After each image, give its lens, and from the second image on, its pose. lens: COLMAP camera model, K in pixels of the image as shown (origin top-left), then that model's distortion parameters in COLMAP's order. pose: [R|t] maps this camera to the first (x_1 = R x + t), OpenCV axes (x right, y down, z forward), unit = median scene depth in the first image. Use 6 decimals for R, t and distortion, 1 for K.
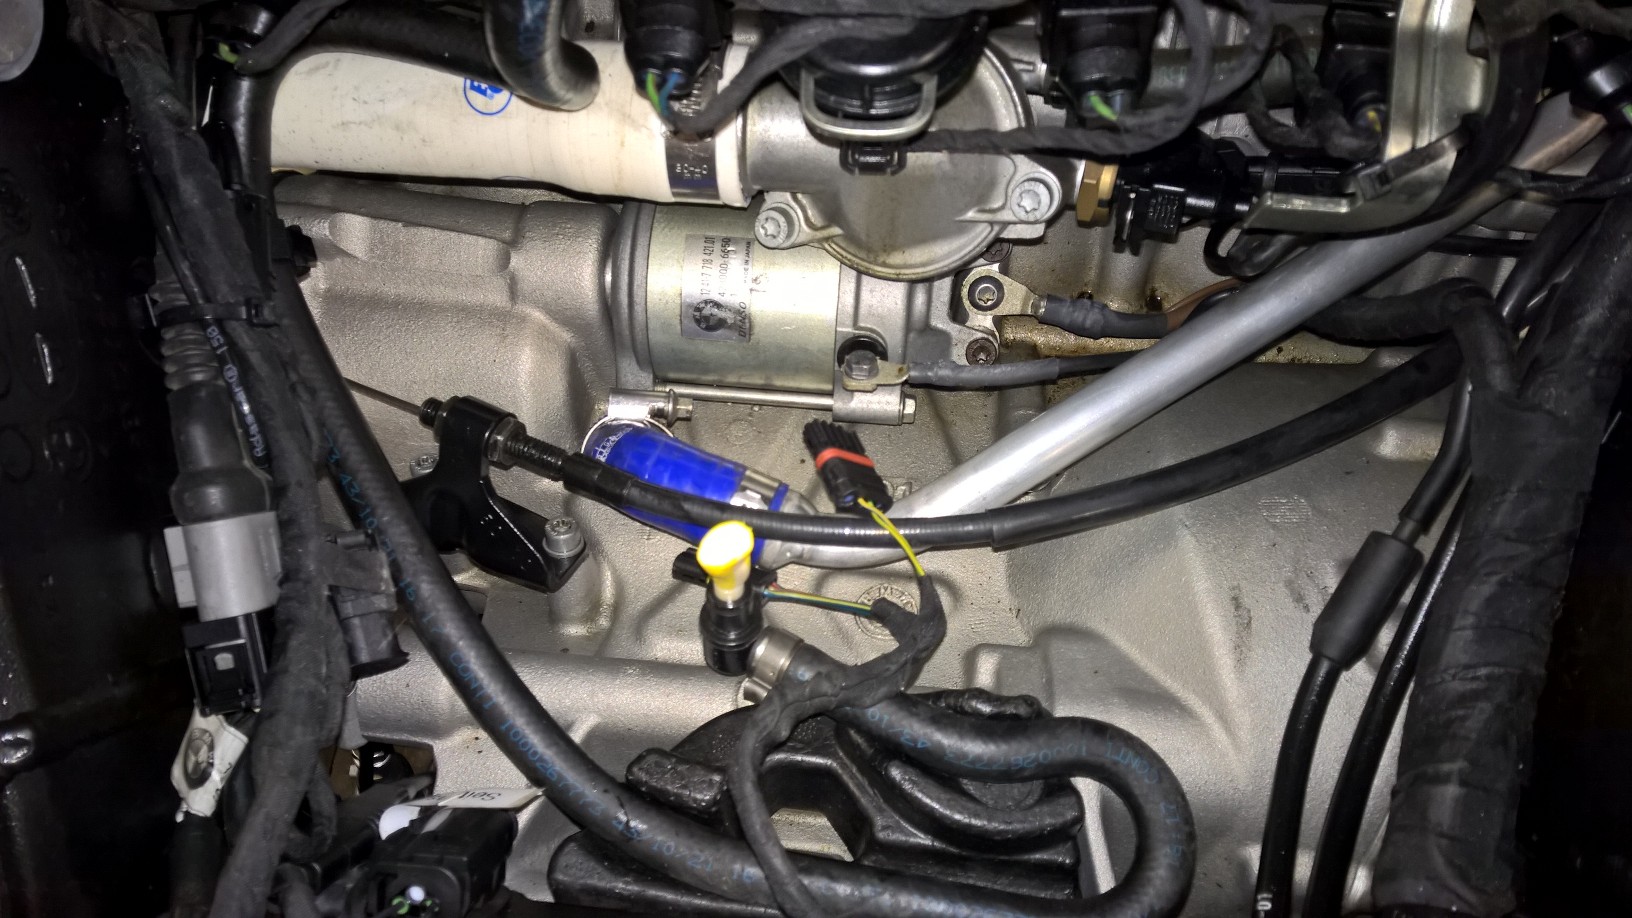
lens RADIAL K [[1201.9, 0, 781.8], [0, 1201.9, 513.9], [0, 0, 1]] dist [0.080175, -0.072026]
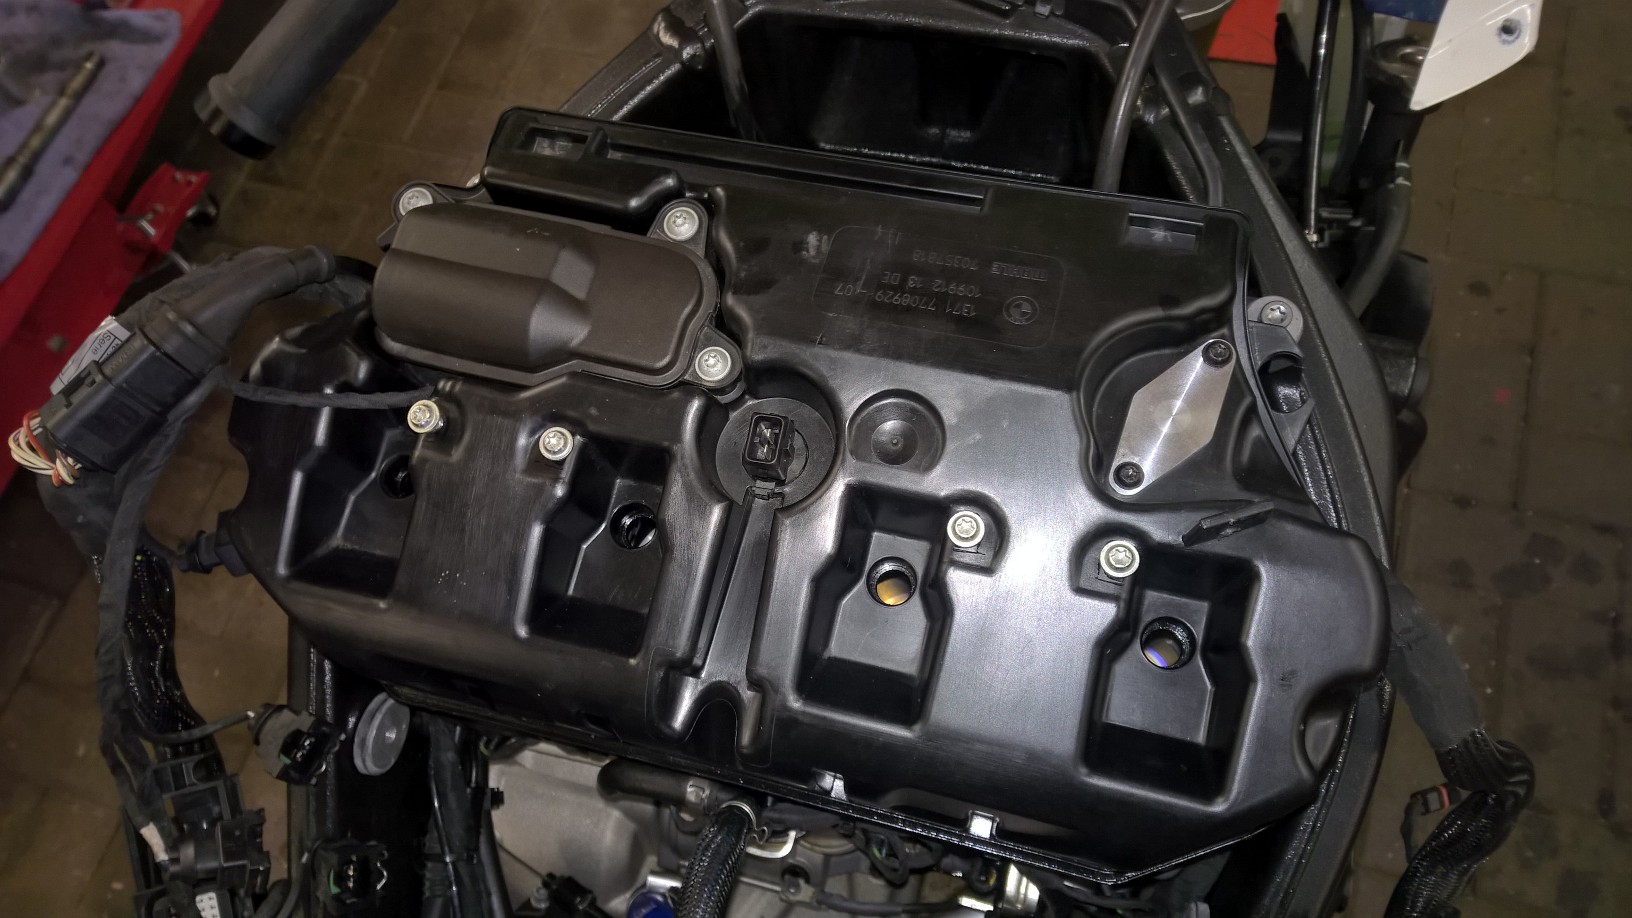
lens RADIAL K [[1201.9, 0, 781.8], [0, 1201.9, 513.9], [0, 0, 1]] dist [0.080175, -0.072026]
pose [[0.984727, 0.128752, -0.117201, 0.204967], [-0.142761, 0.982427, -0.120232, -0.473330], [0.099662, 0.135128, 0.985803, -0.870577]]
